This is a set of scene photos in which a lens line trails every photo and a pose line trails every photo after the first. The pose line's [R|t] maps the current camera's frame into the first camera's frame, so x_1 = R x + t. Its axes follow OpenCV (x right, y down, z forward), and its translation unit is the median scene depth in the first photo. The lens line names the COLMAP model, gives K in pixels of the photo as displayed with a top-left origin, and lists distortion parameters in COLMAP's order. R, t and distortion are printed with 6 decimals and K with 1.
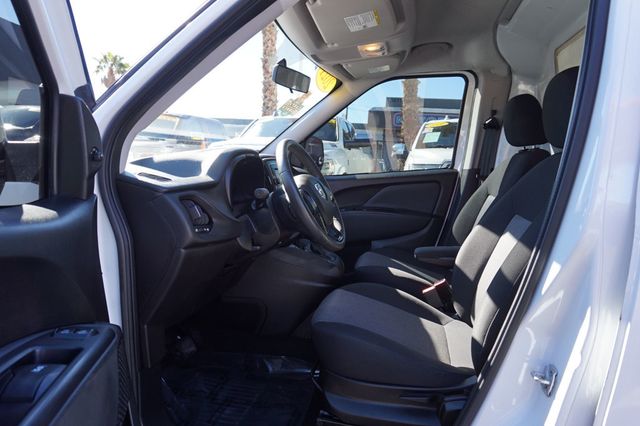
lens RADIAL K [[434.3, 0, 320.0], [0, 434.3, 213.0], [0, 0, 1]] dist [-0.043243, 0.044604]
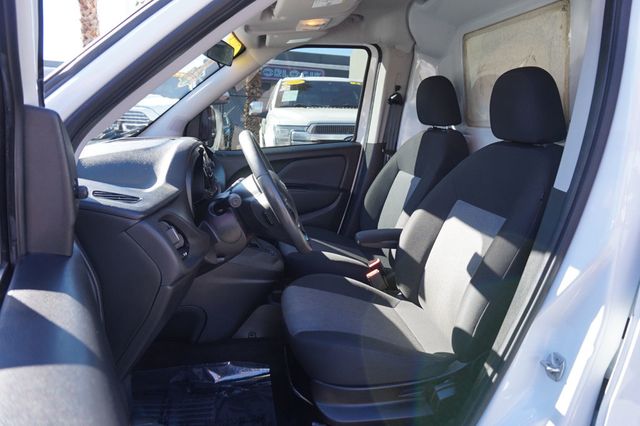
lens RADIAL K [[434.3, 0, 320.0], [0, 434.3, 213.0], [0, 0, 1]] dist [-0.043243, 0.044604]
pose [[0.928692, -0.075622, 0.363061, -0.211826], [0.034212, 0.992284, 0.119170, -0.085217], [-0.369271, -0.098251, 0.924113, 0.108430]]
